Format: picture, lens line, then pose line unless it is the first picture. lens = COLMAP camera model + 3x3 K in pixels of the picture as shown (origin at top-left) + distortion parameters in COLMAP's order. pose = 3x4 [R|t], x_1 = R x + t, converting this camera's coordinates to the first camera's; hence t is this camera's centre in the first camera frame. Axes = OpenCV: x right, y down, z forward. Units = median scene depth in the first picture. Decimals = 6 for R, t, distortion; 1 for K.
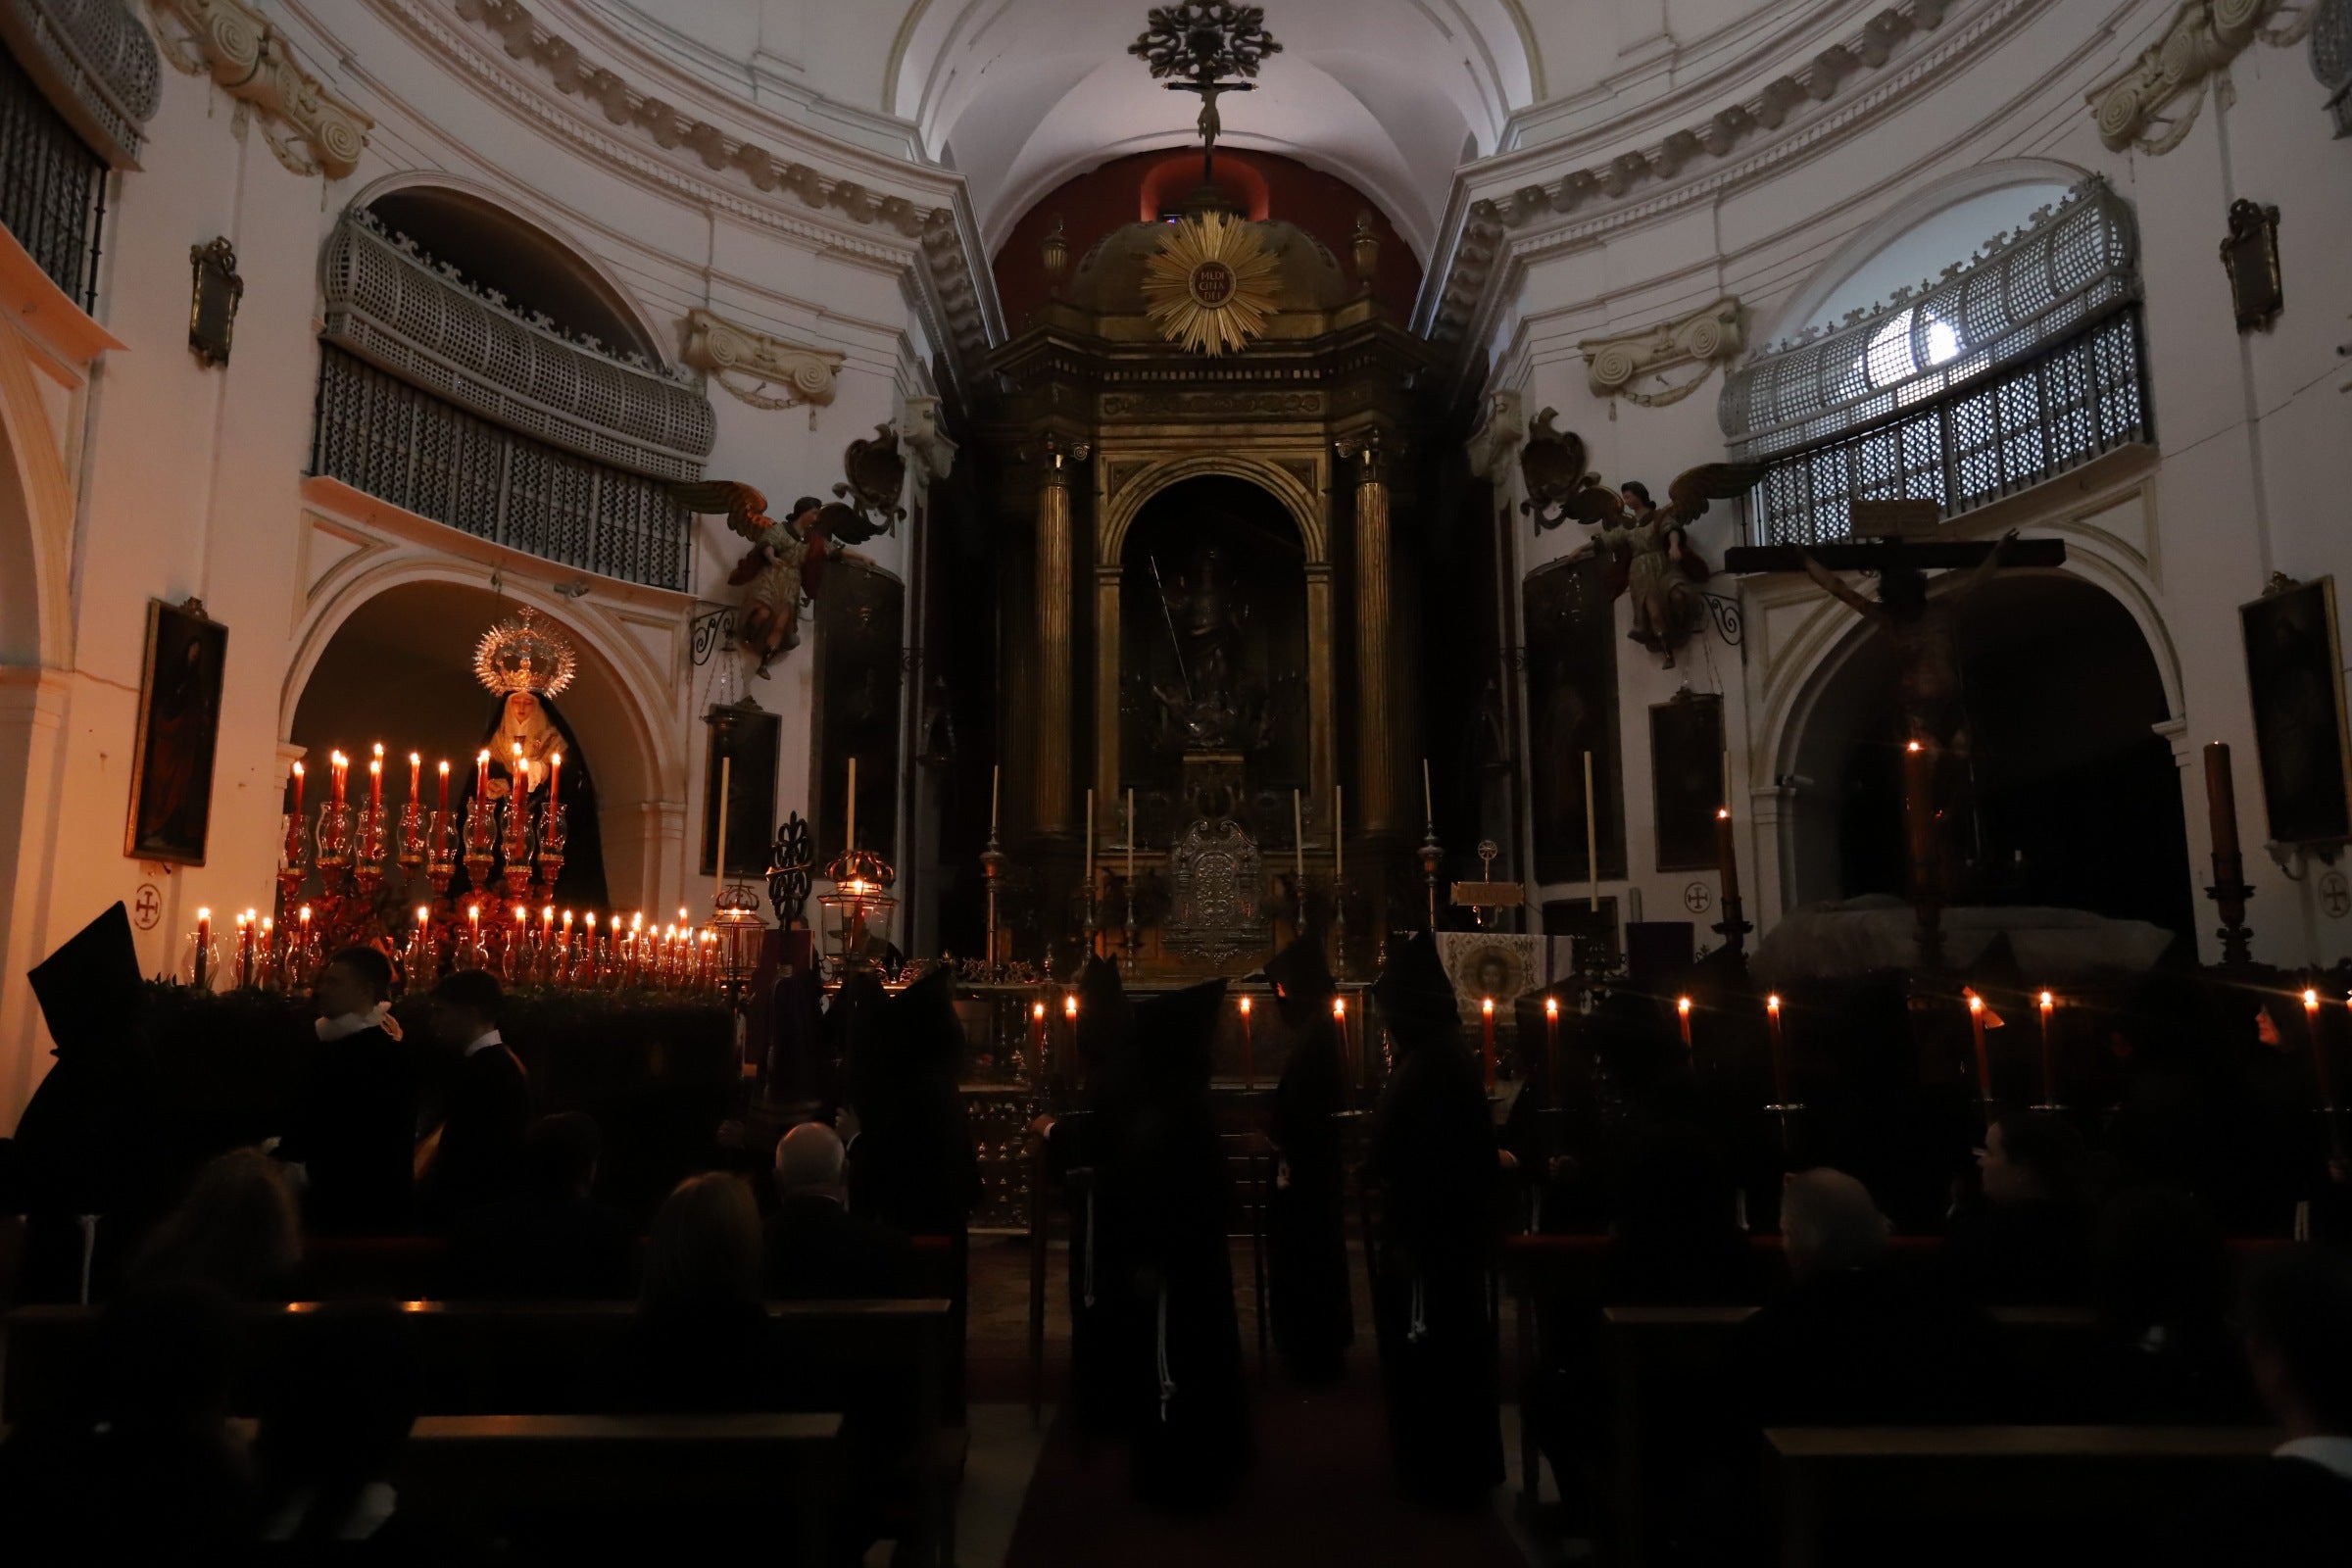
lens RADIAL K [[1555.1, 0, 1171.7], [0, 1555.1, 783.1], [0, 0, 1]] dist [-0.051813, 0.087277]
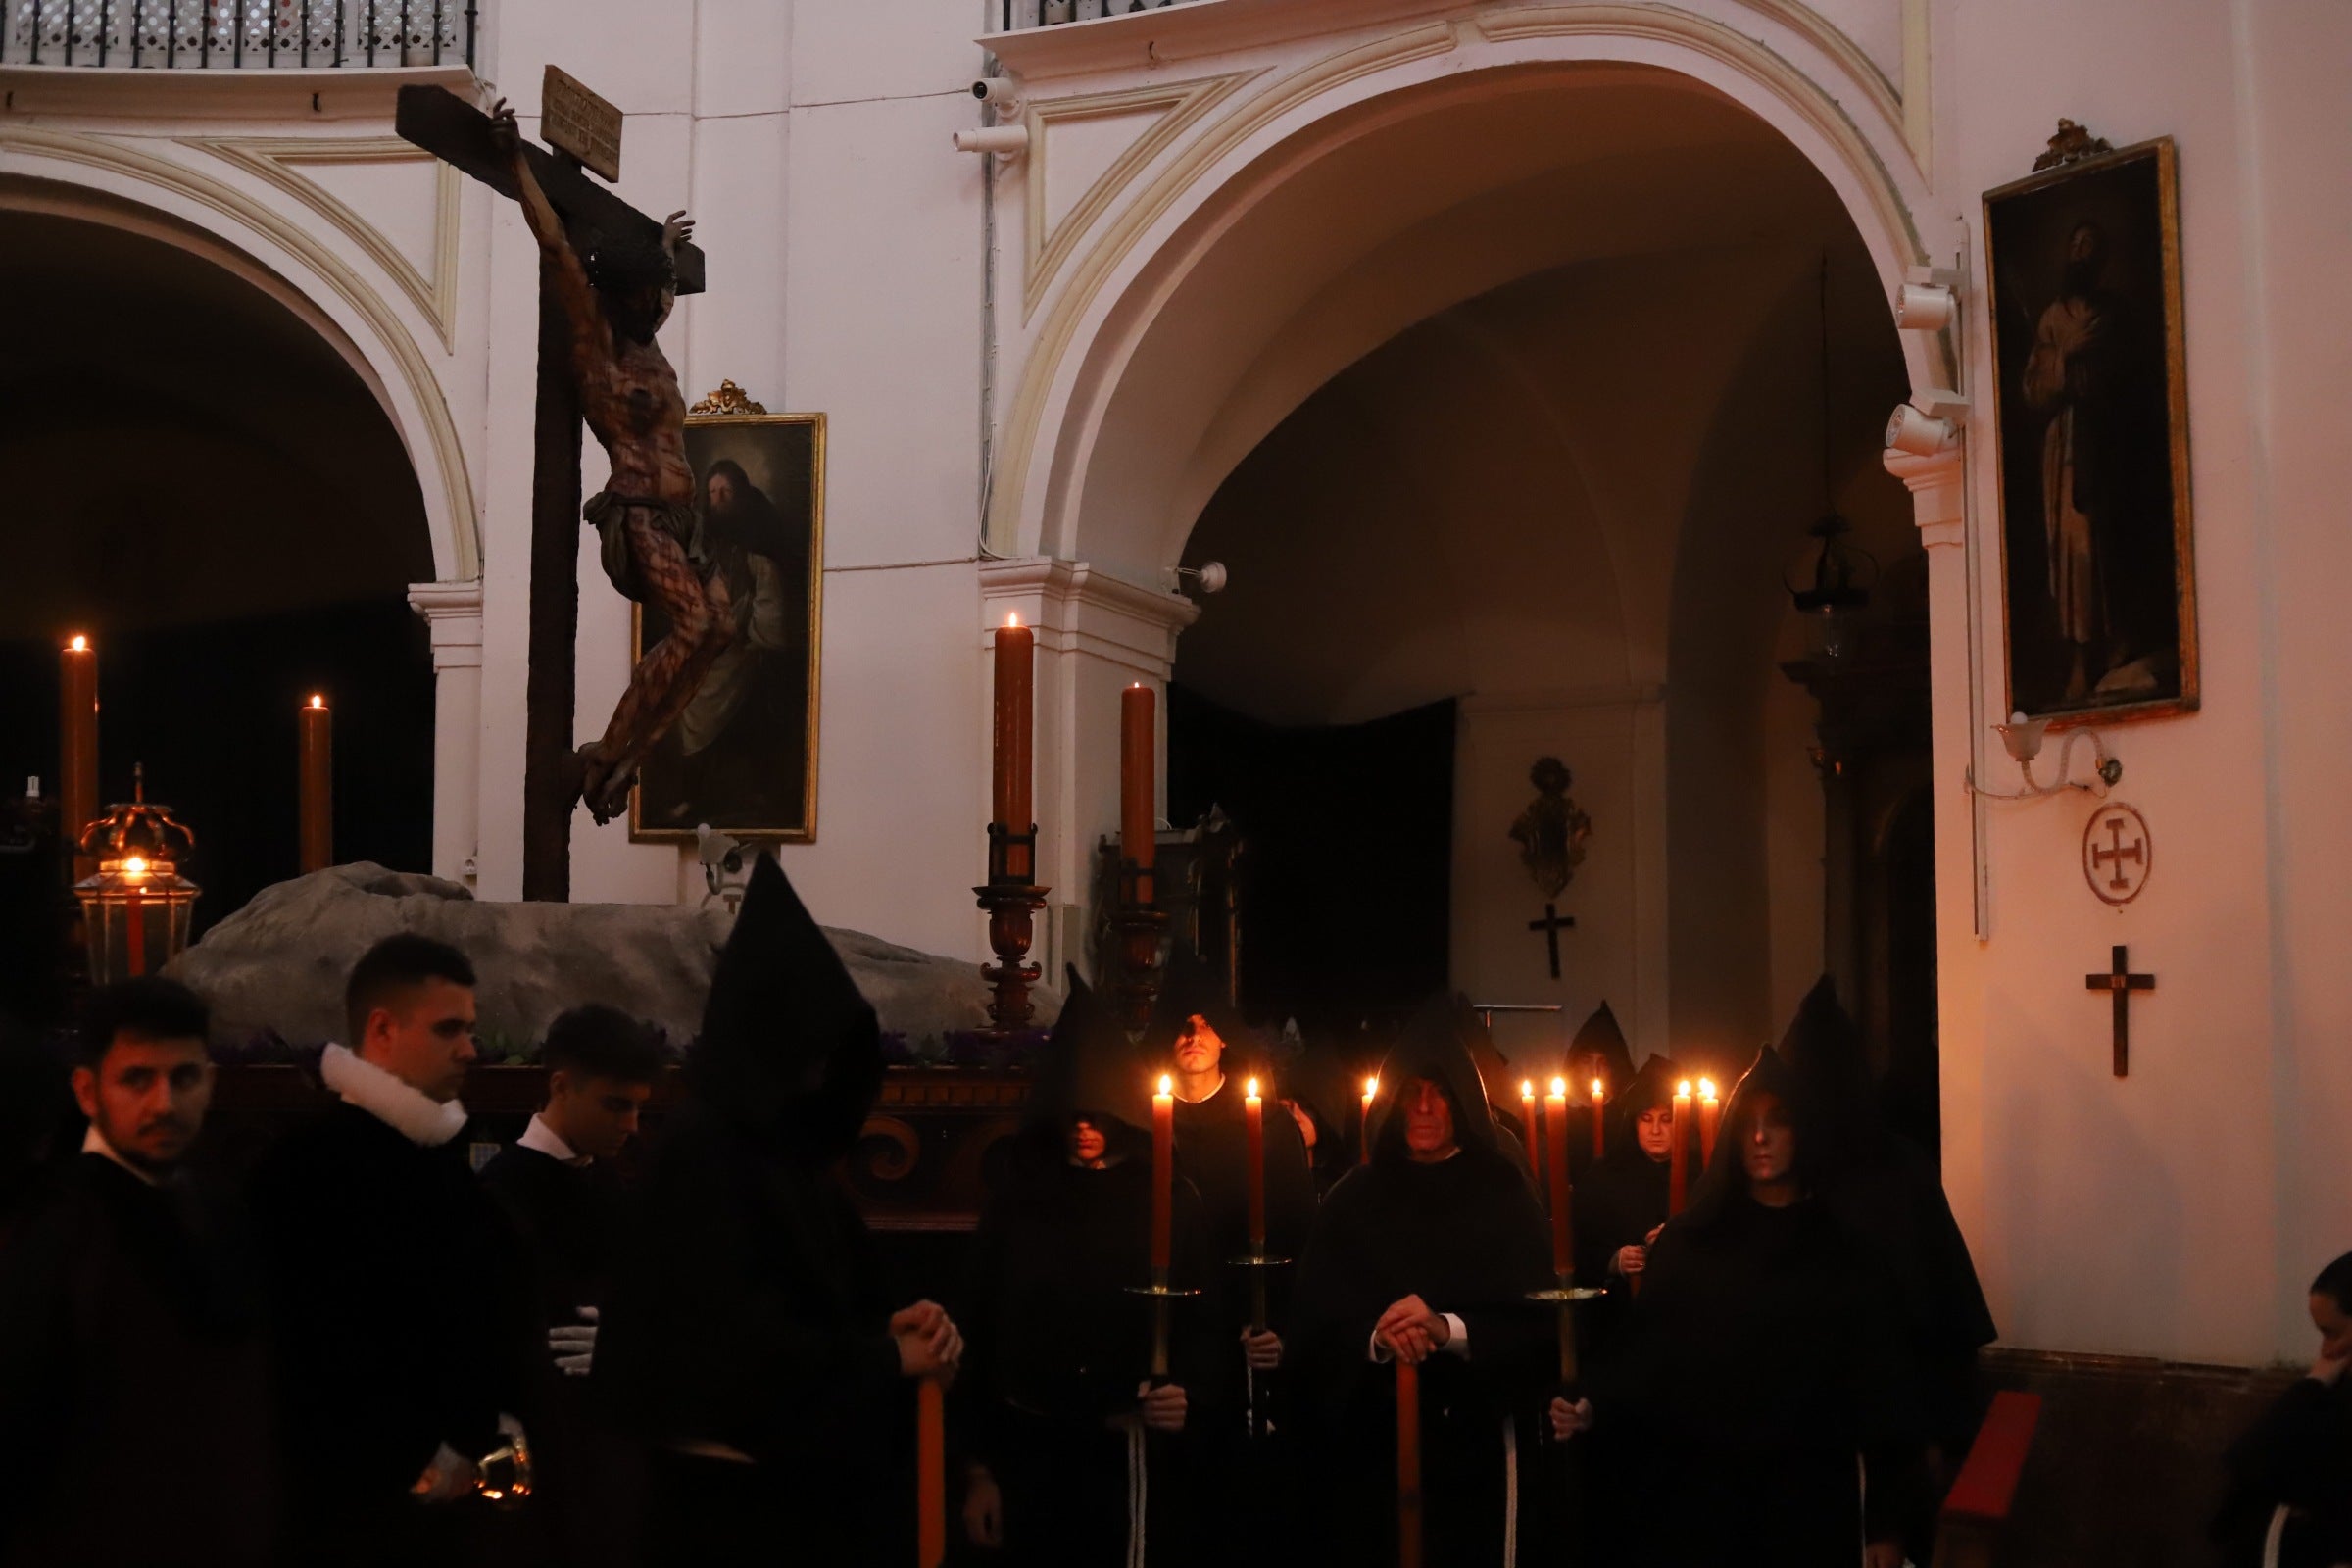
lens RADIAL K [[3401.3, 0, 1186.4], [0, 3401.3, 788.3], [0, 0, 1]] dist [-0.093242, -0.083139]
pose [[0.192062, 0.096912, 0.976586, -0.348484], [-0.148005, 0.986591, -0.068797, 0.055379], [-0.970158, -0.131326, 0.203830, 0.361946]]
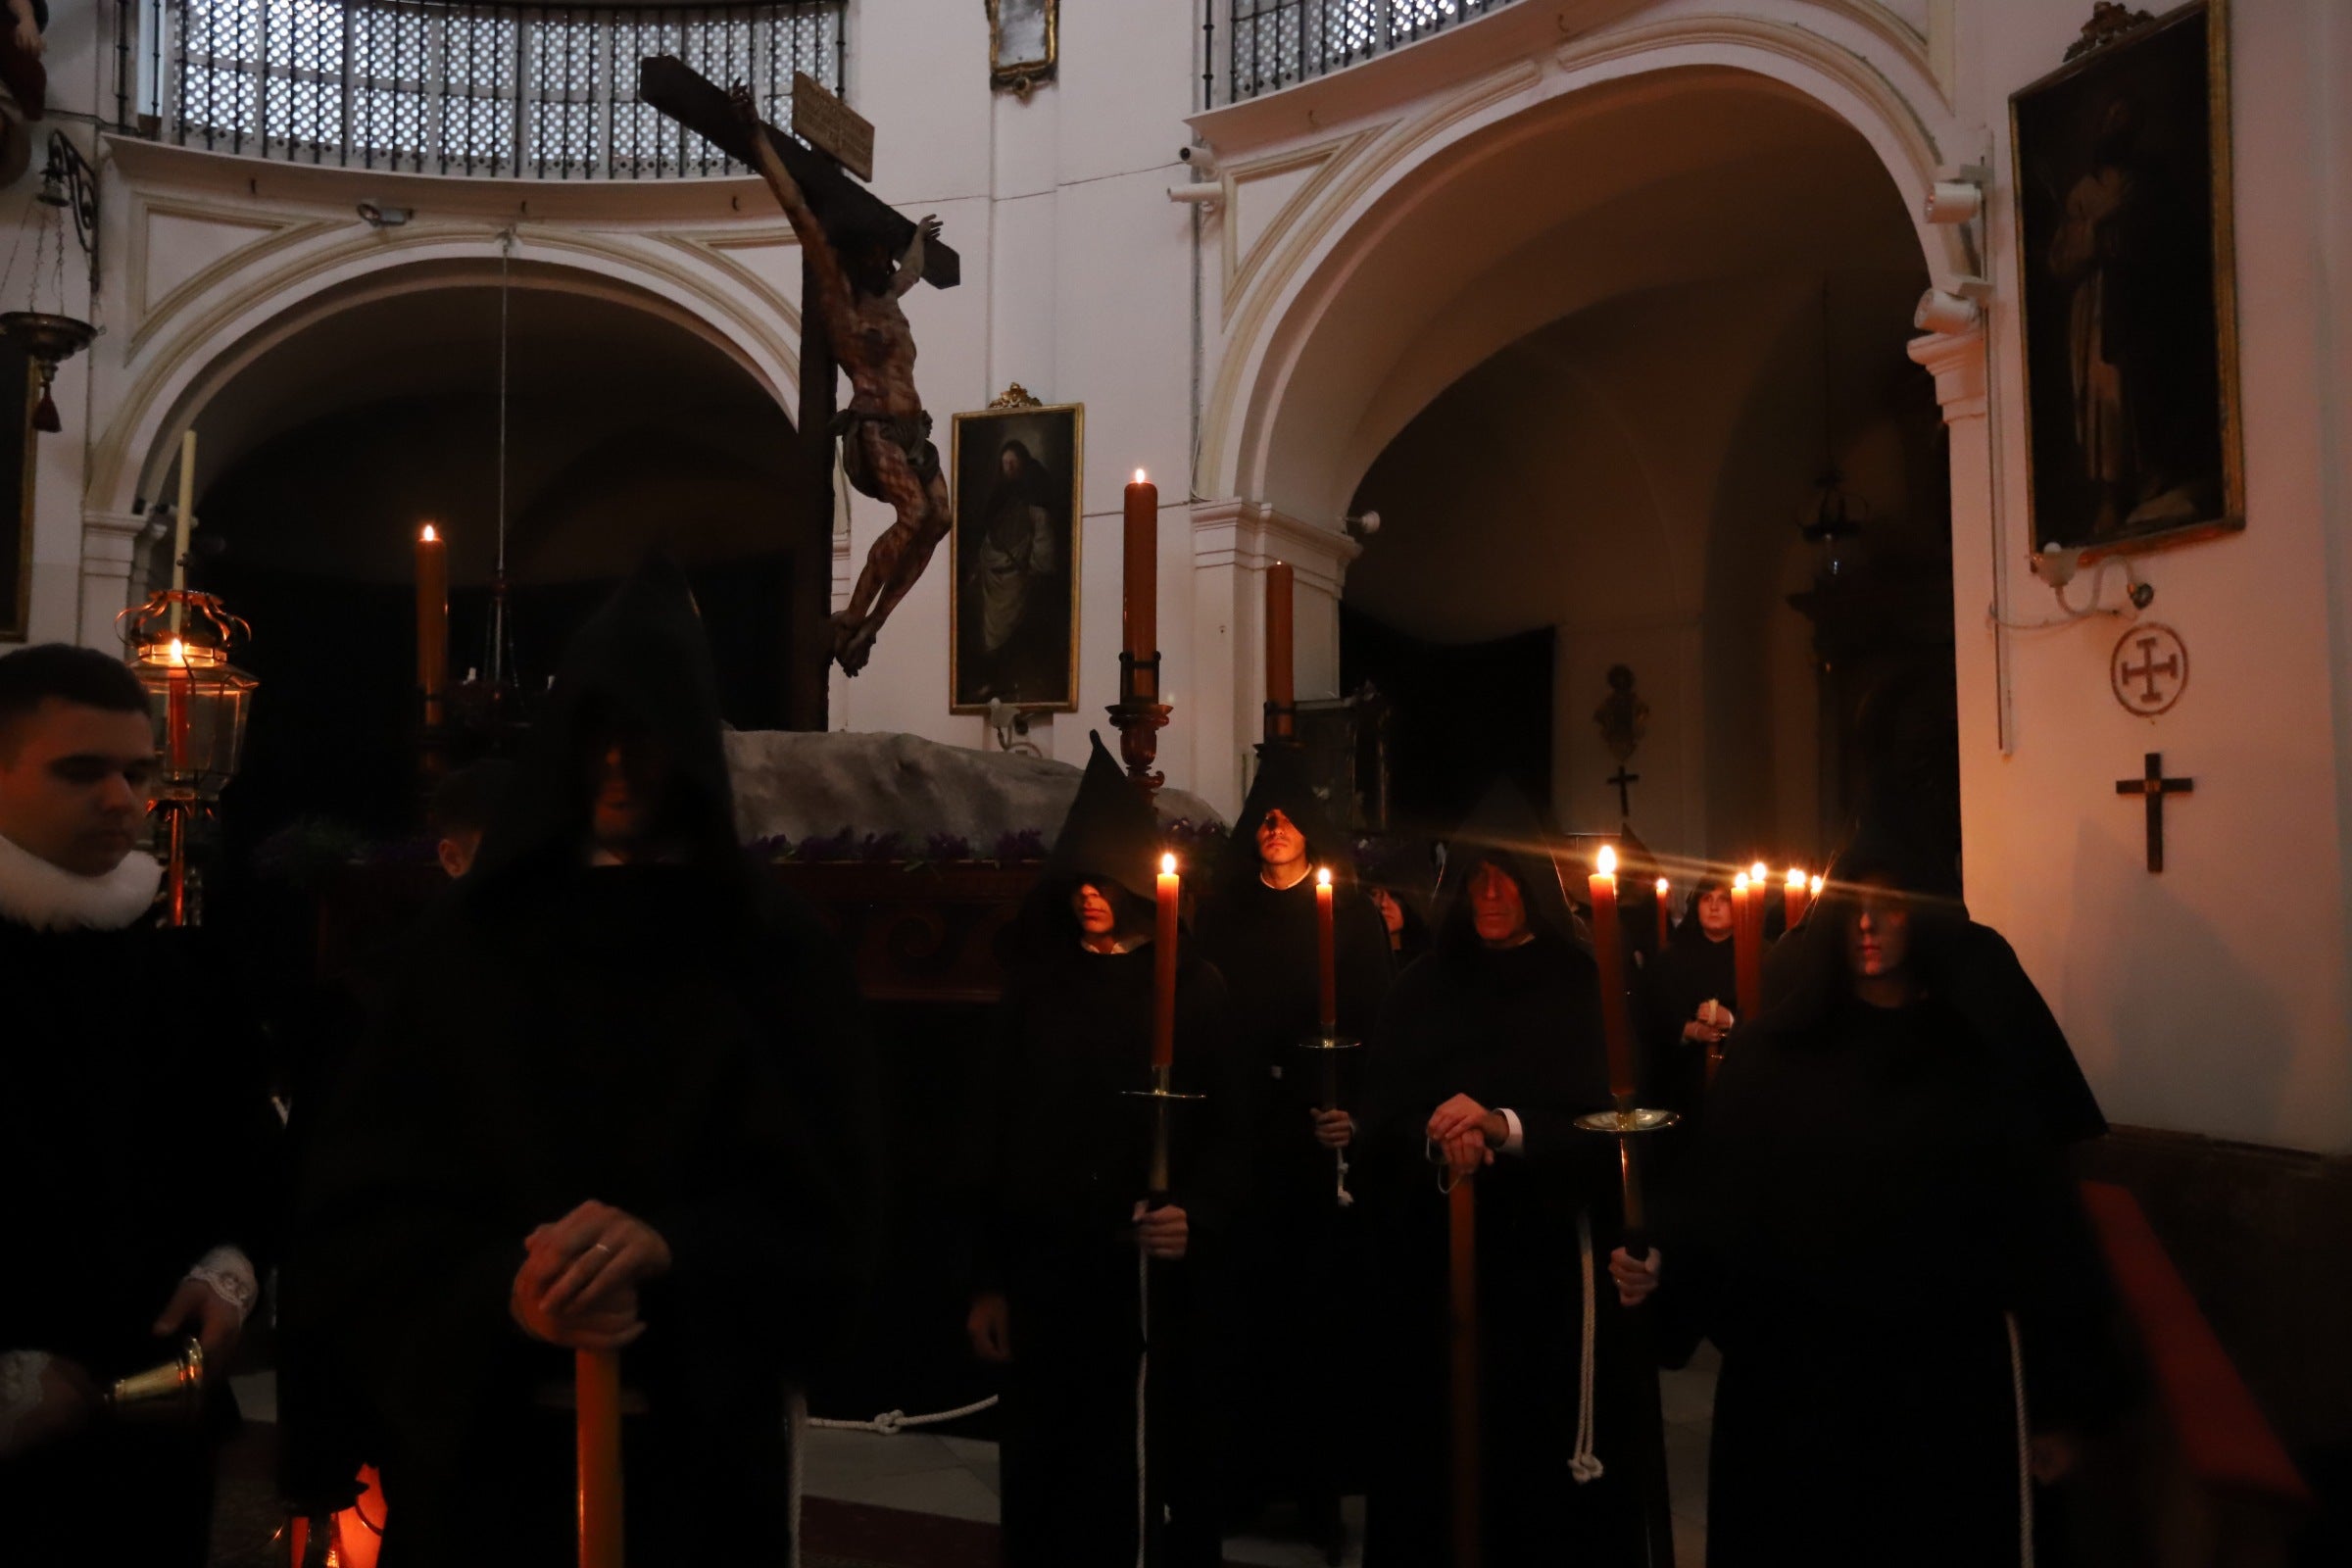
lens RADIAL K [[1756.8, 0, 1176.0], [0, 1756.8, 784.0], [0, 0, 1]] dist [-0.035153, 0.087325]
pose [[0.330764, 0.072760, 0.940904, -0.090984], [-0.144804, 0.989130, -0.025586, 0.059688], [-0.932538, -0.127784, 0.337705, 0.382689]]
